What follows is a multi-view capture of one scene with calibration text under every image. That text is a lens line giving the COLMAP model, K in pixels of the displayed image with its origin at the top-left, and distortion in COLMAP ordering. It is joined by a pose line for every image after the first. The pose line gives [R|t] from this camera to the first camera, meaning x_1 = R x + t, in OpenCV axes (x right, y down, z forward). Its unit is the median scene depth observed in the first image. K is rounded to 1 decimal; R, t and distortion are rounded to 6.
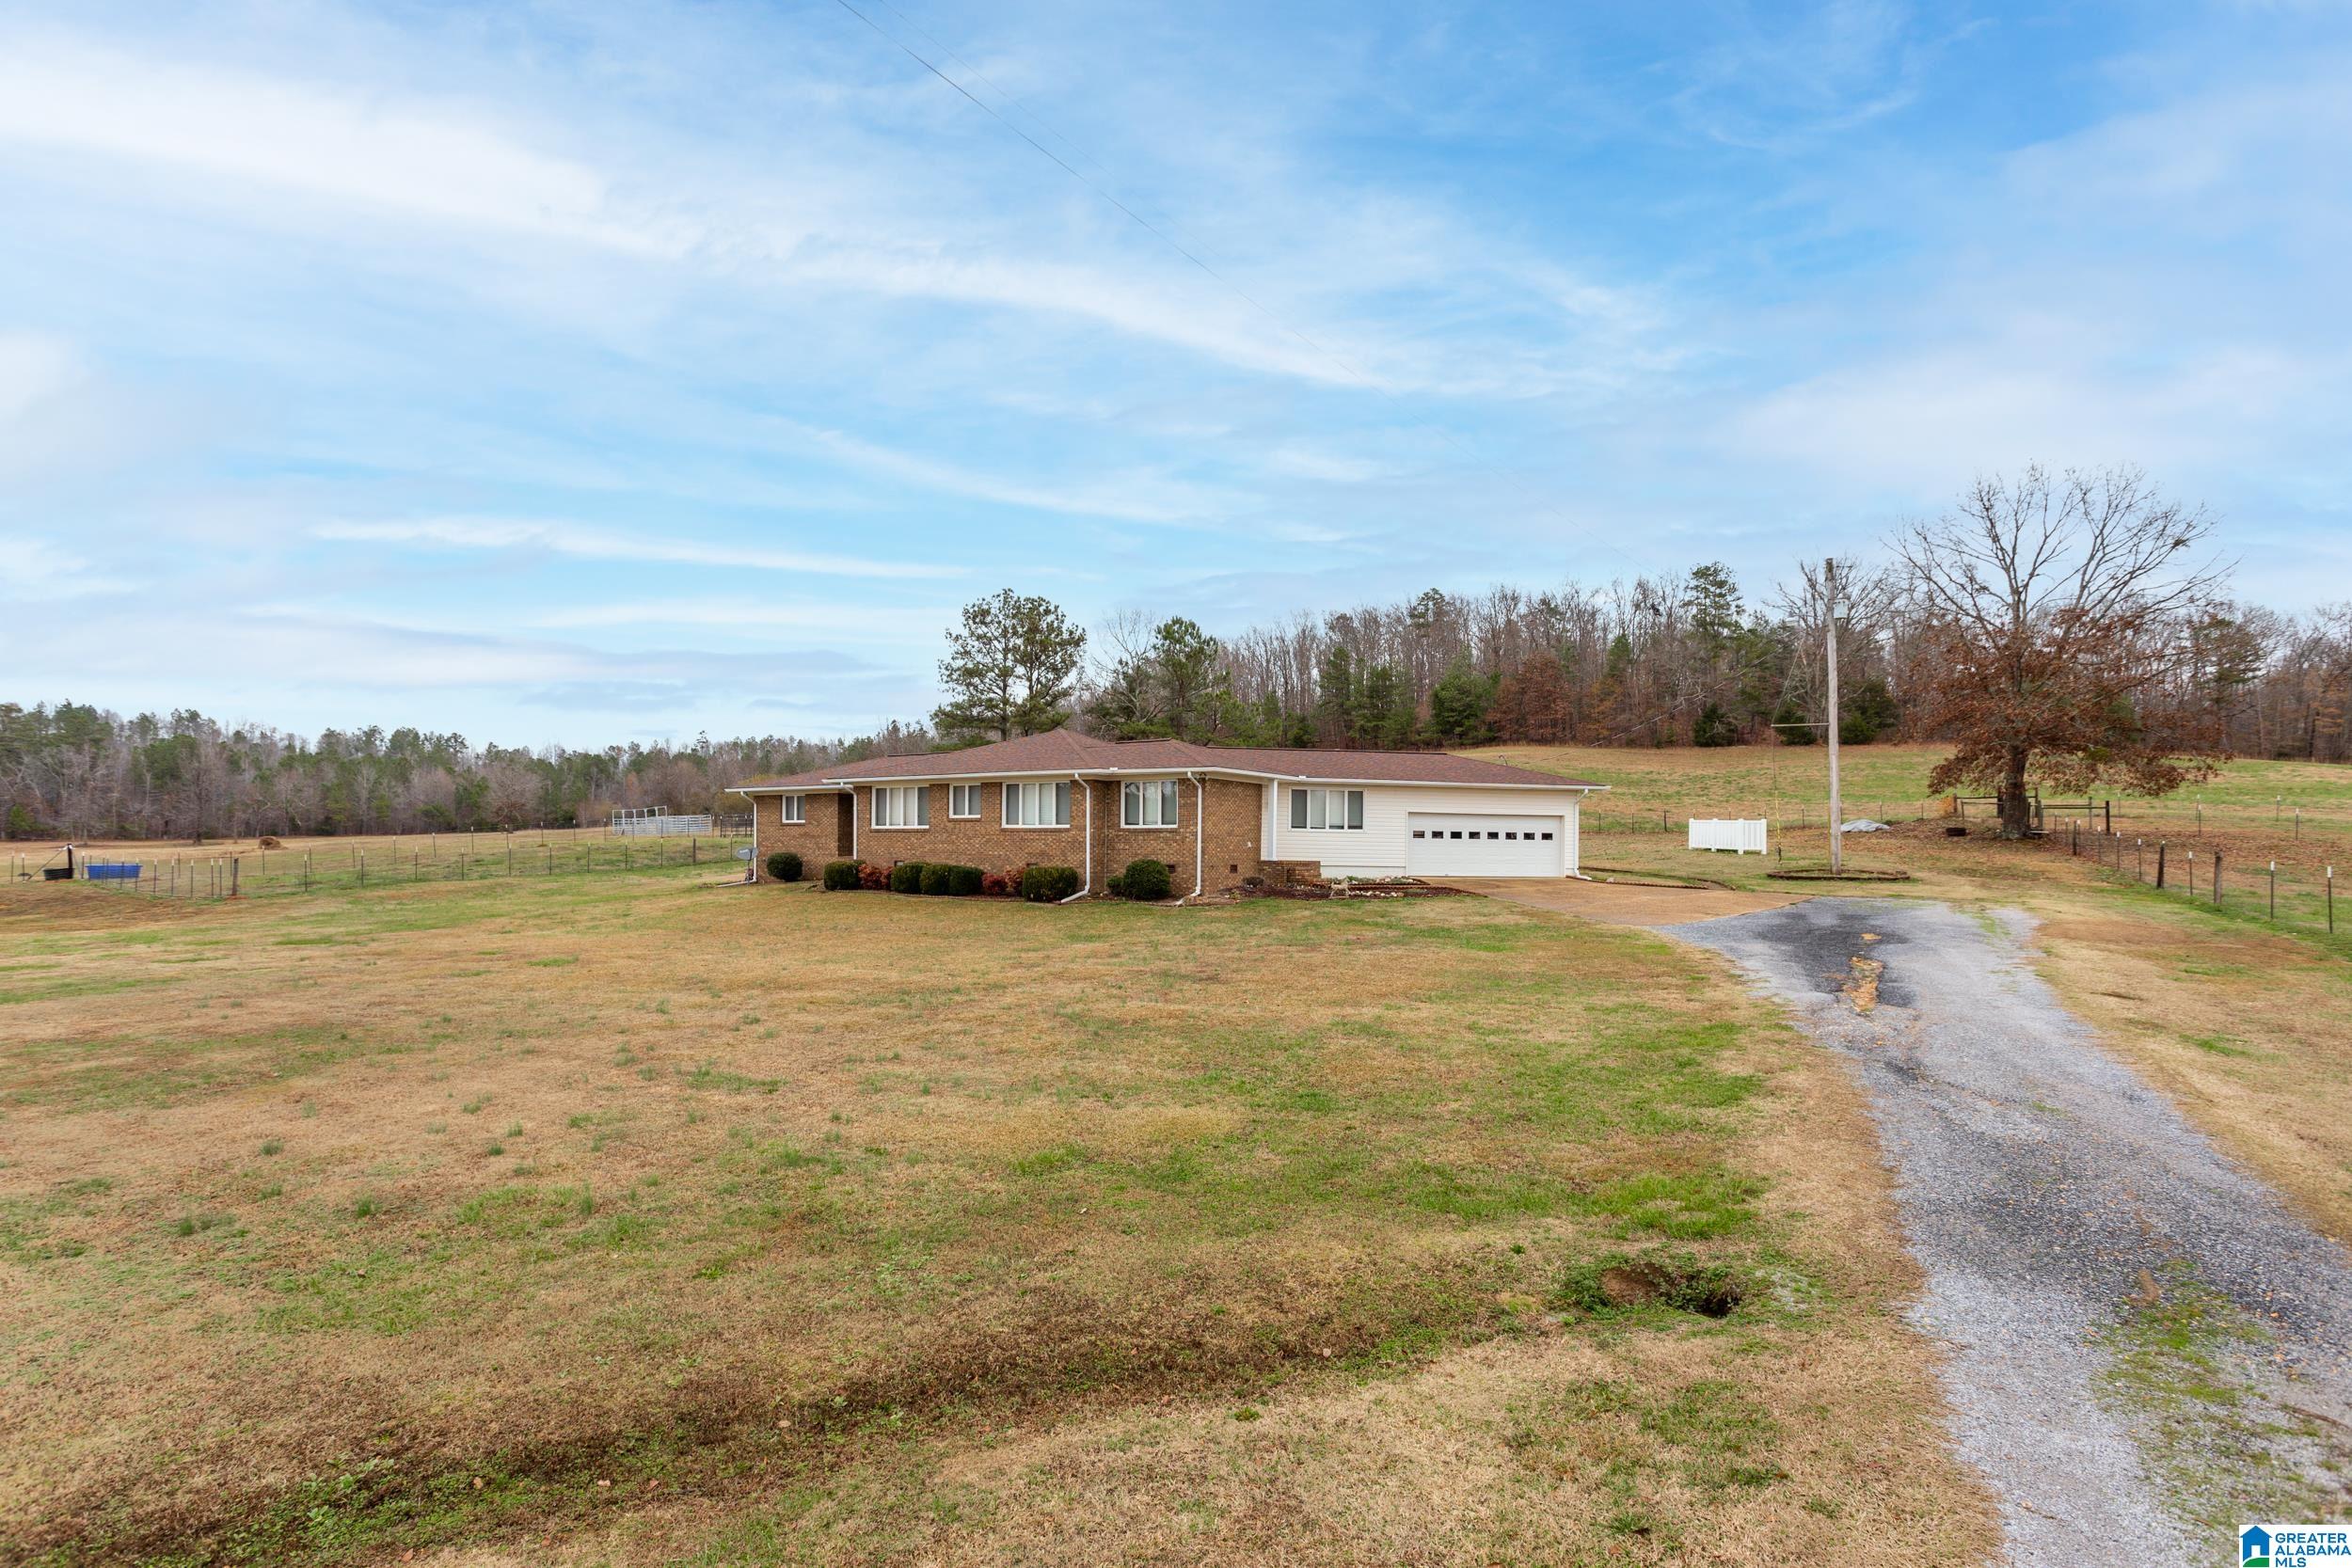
lens RADIAL K [[1112.5, 0, 1169.0], [0, 1112.5, 796.8], [0, 0, 1]] dist [0.009693, -0.001250]
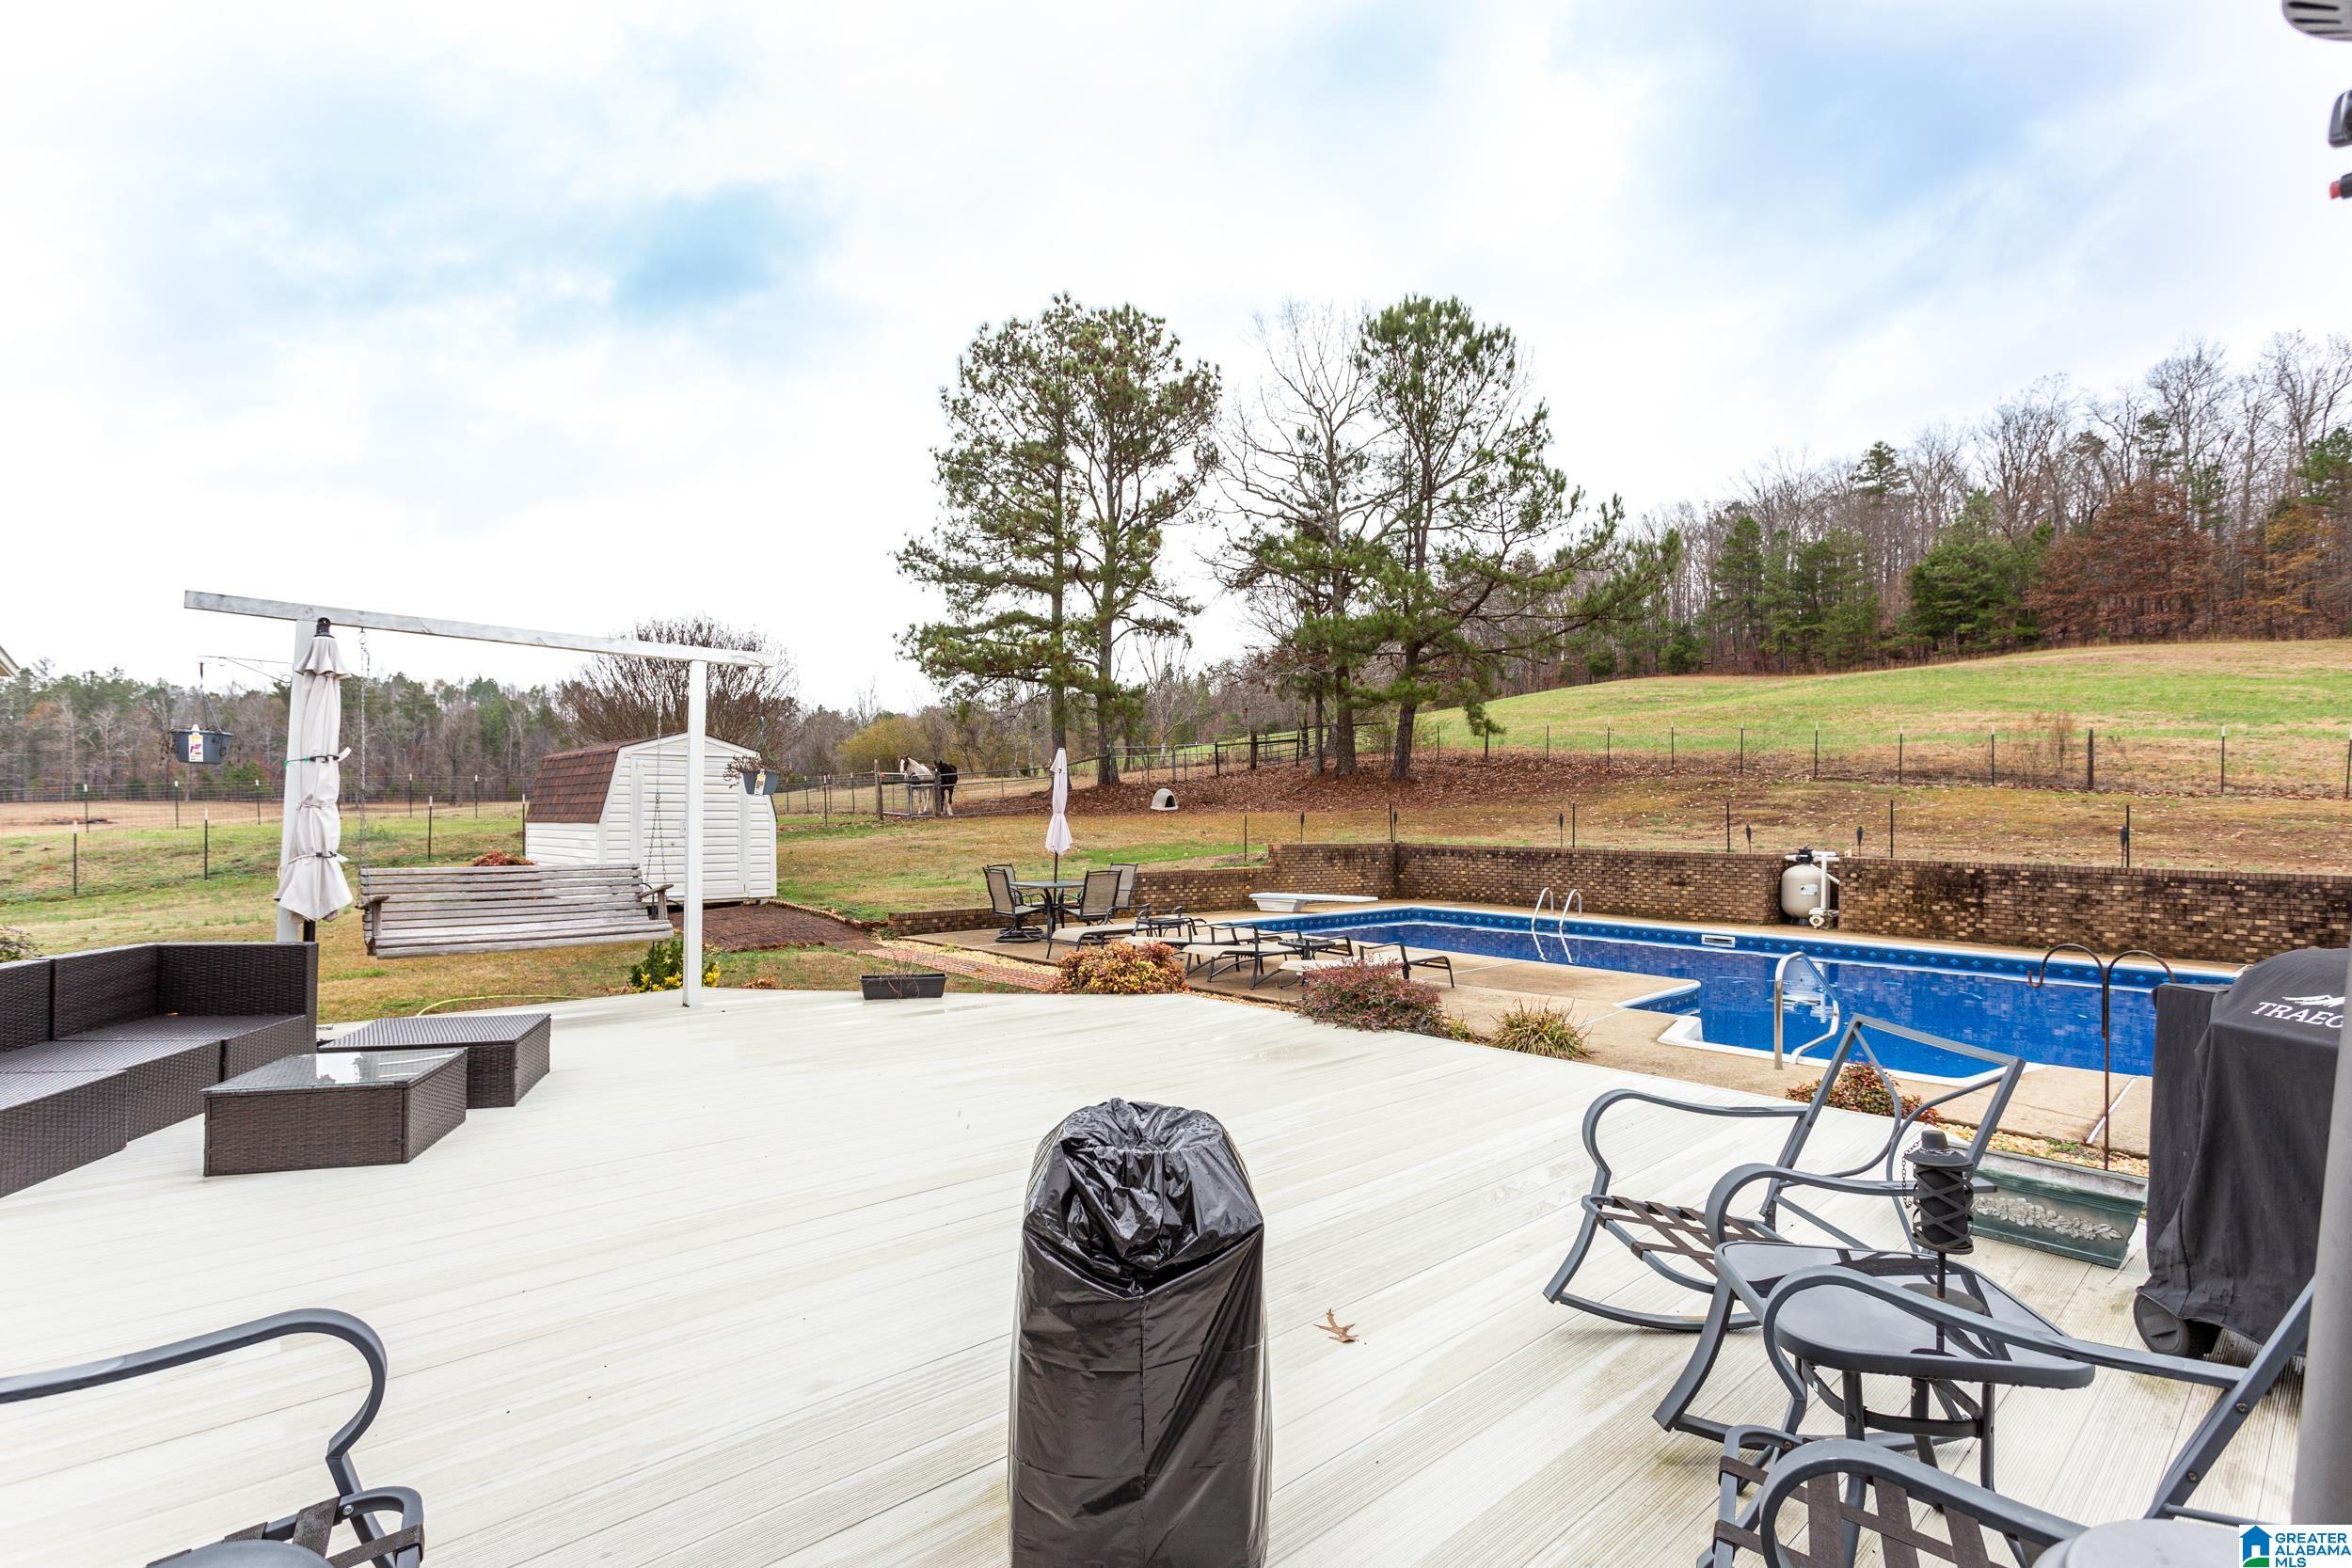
lens RADIAL K [[1112.5, 0, 1156.8], [0, 1112.5, 778.9], [0, 0, 1]] dist [0.009693, -0.001250]
pose [[0.952569, -0.000592, -0.304322, 0.044462], [0.007010, 0.999775, 0.019998, 0.018004], [0.304242, -0.021183, 0.952359, 0.558639]]
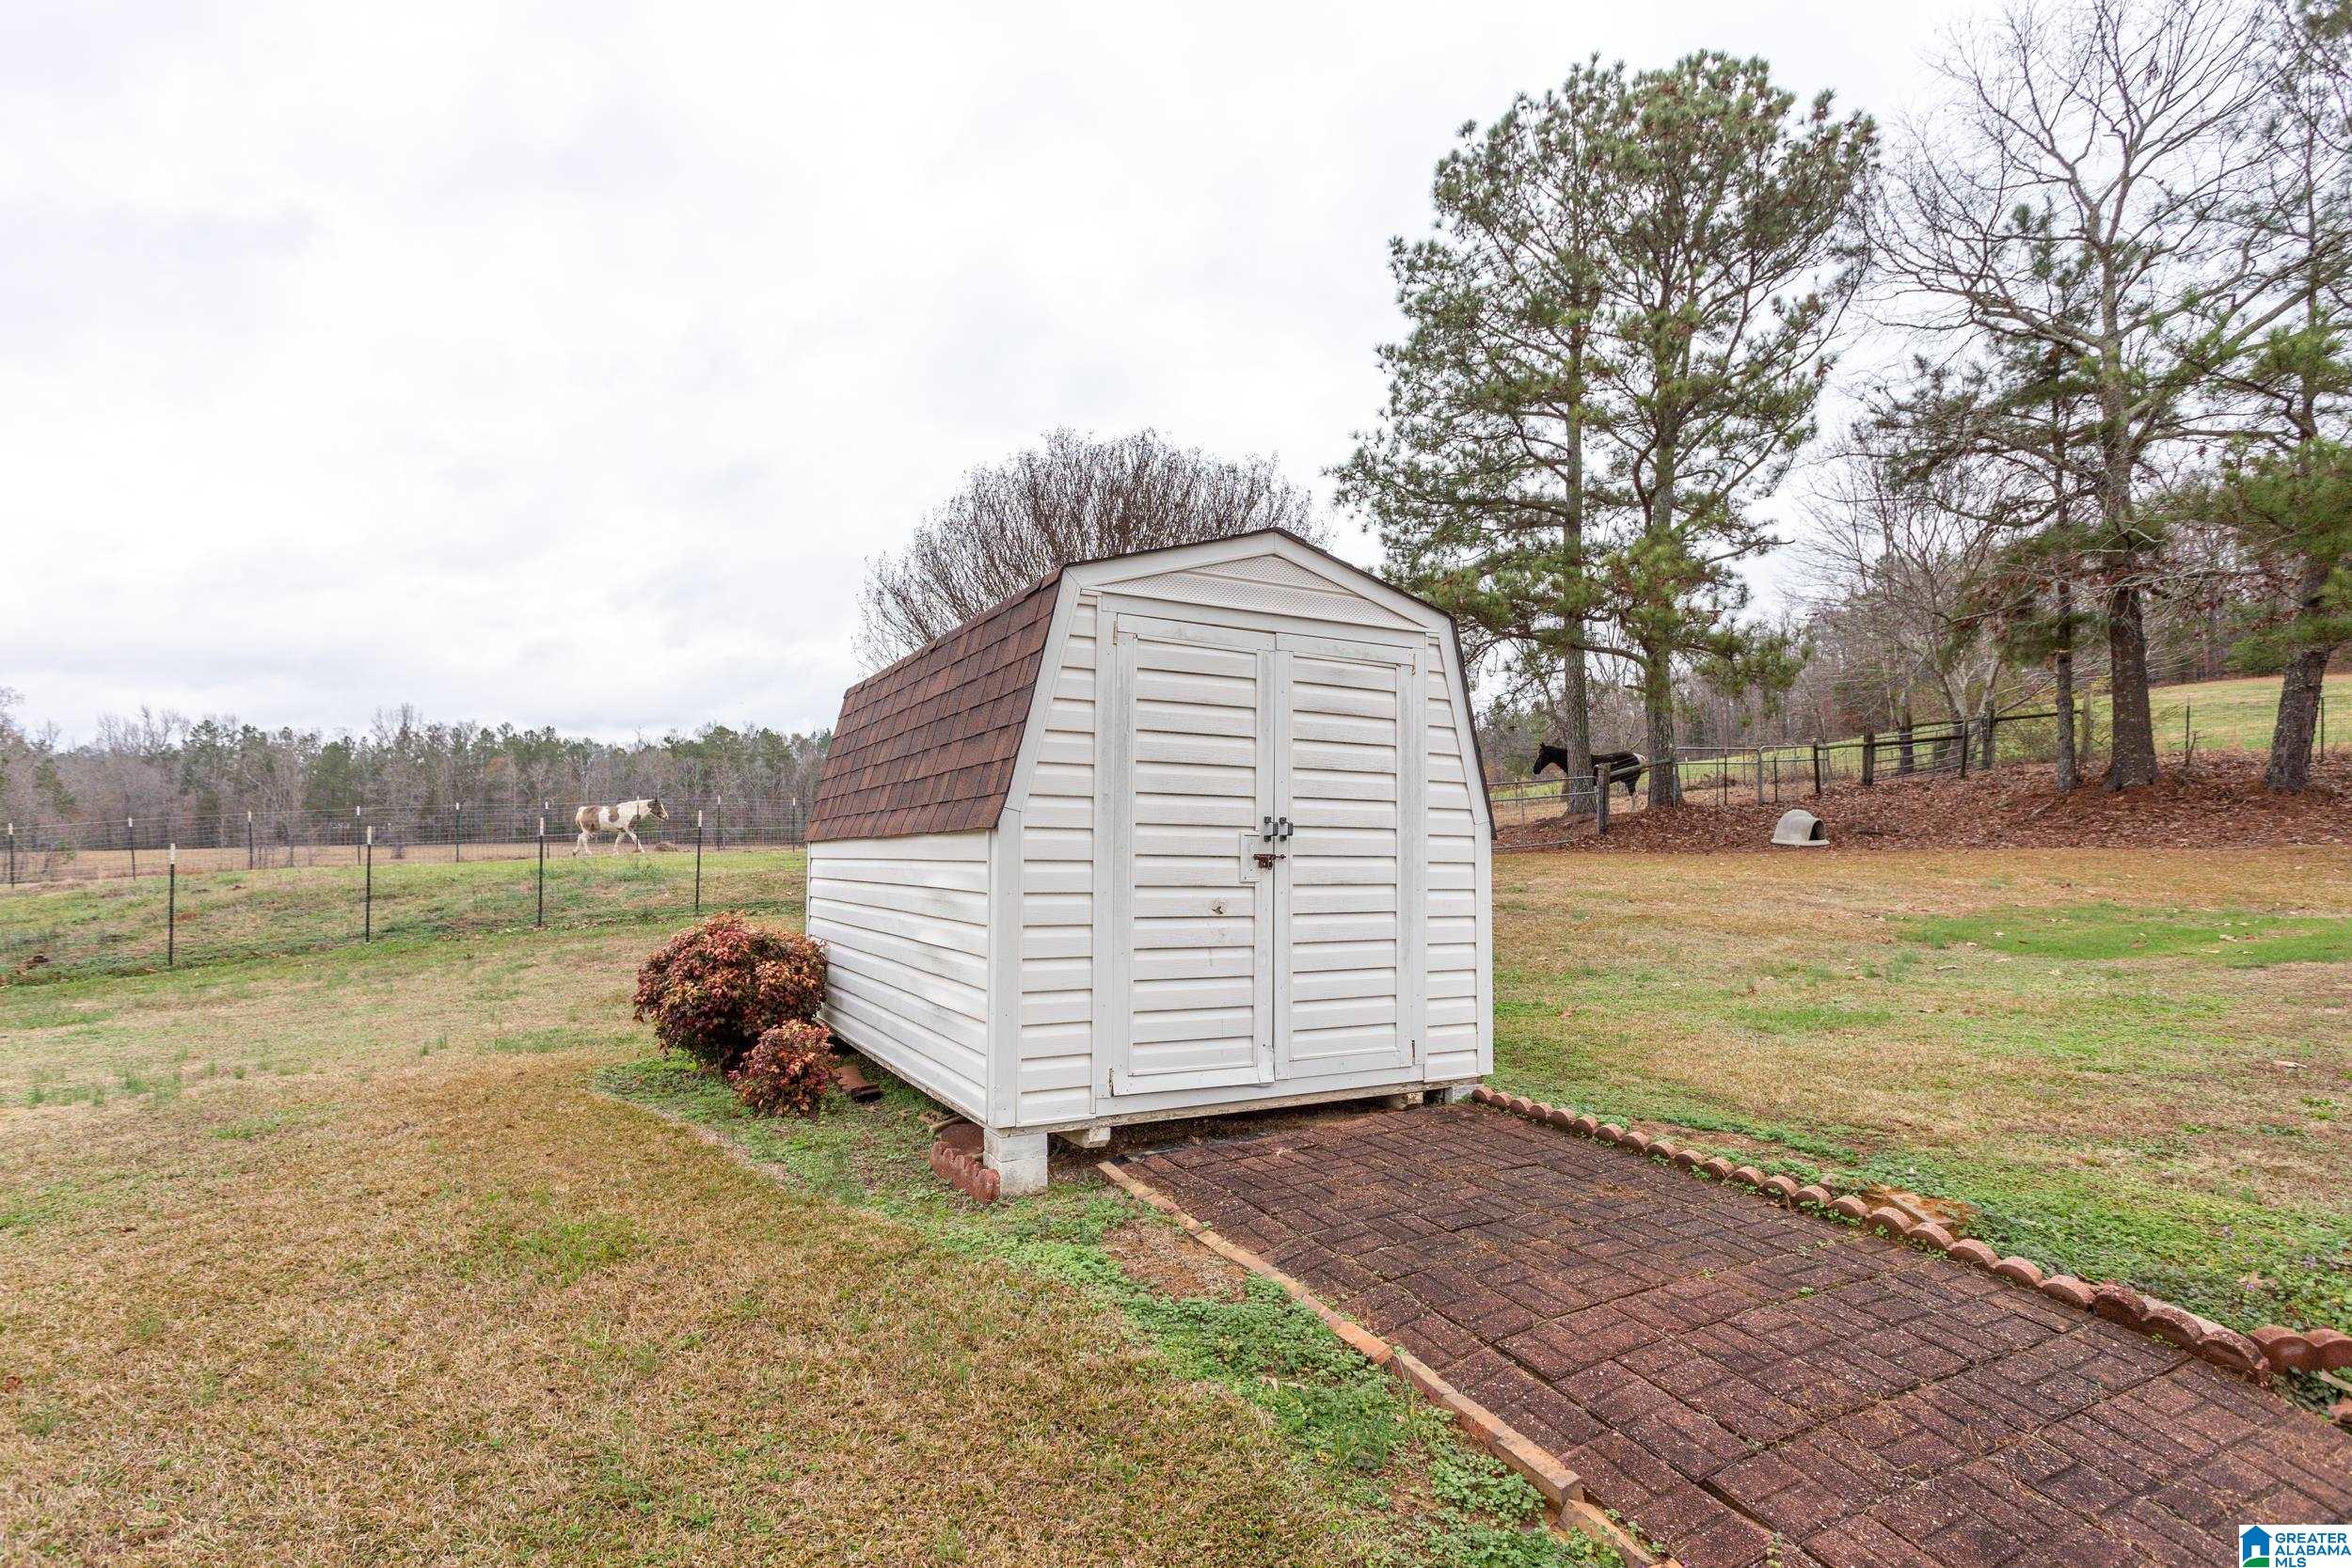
lens RADIAL K [[1112.5, 0, 1187.4], [0, 1112.5, 798.4], [0, 0, 1]] dist [0.009693, -0.001250]
pose [[0.855784, -0.012562, -0.517181, -0.082717], [0.011299, 0.999921, -0.005591, 0.028477], [0.517210, -0.001059, 0.855858, 0.683636]]
